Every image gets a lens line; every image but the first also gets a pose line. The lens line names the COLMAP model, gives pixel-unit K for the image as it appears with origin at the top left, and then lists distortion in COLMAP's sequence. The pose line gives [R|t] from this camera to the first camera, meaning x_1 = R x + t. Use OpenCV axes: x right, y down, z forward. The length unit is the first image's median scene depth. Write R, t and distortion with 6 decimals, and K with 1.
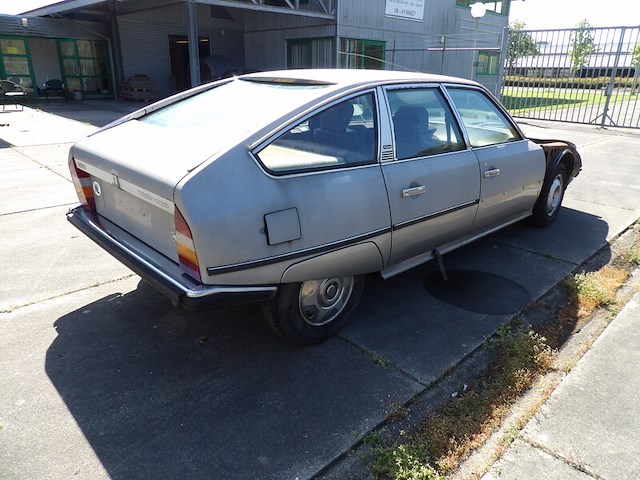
lens RADIAL K [[446.8, 0, 320.0], [0, 446.8, 240.0], [0, 0, 1]] dist [-0.060792, 0.069110]
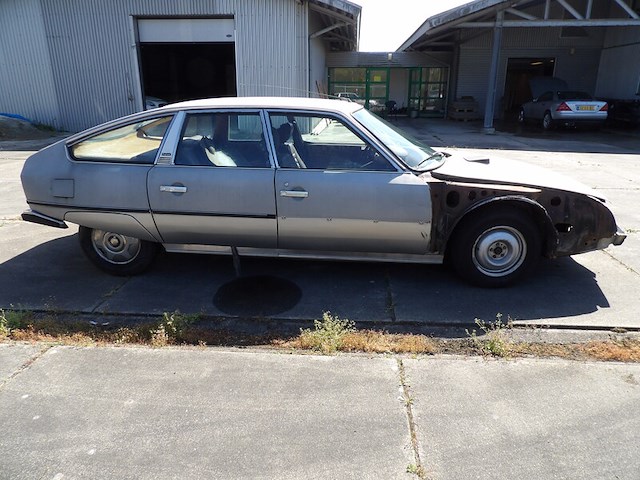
lens RADIAL K [[454.3, 0, 325.9], [0, 454.3, 227.2], [0, 0, 1]] dist [-0.040309, 0.046209]
pose [[0.675507, 0.198017, -0.710267, 0.893946], [-0.250039, 0.967707, 0.031987, -0.092583], [0.693665, 0.155987, 0.703205, 0.225683]]
